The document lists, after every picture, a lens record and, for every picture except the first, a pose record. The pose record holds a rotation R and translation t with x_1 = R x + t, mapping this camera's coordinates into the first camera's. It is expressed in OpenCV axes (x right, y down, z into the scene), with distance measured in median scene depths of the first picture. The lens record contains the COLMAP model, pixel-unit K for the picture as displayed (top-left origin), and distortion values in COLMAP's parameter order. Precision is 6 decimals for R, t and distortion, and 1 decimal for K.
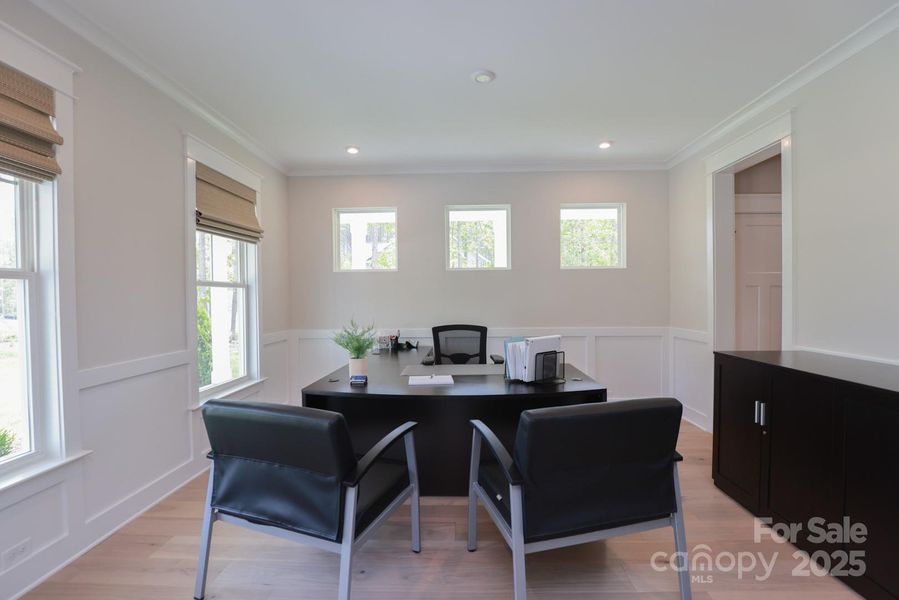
lens RADIAL K [[412.4, 0, 452.5], [0, 412.4, 304.5], [0, 0, 1]] dist [-0.027268, 0.001082]
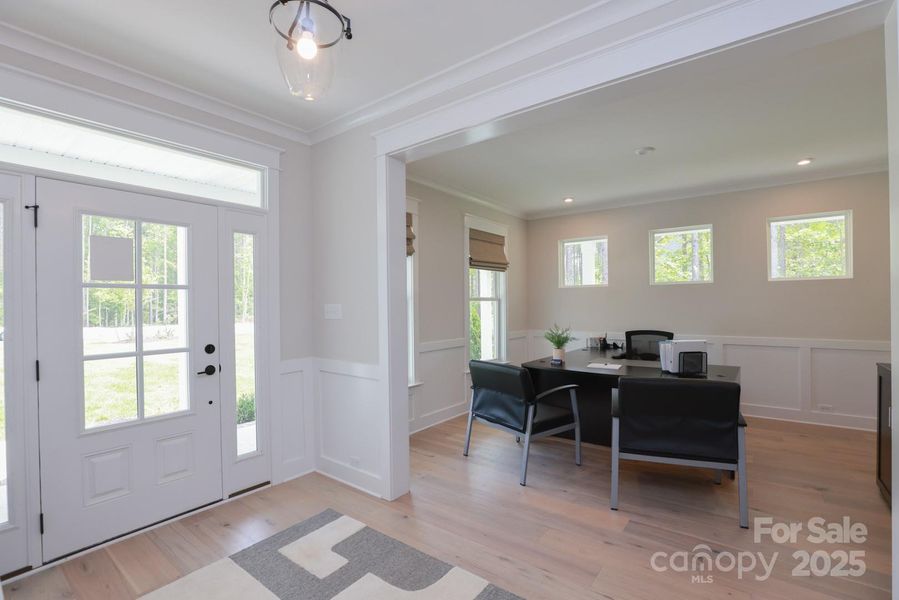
lens RADIAL K [[412.4, 0, 452.5], [0, 412.4, 304.5], [0, 0, 1]] dist [-0.027268, 0.001082]
pose [[0.817642, 0.002766, -0.575721, 0.294168], [-0.009450, 0.999918, -0.008617, -0.015651], [0.575650, 0.012486, 0.817601, -0.431750]]
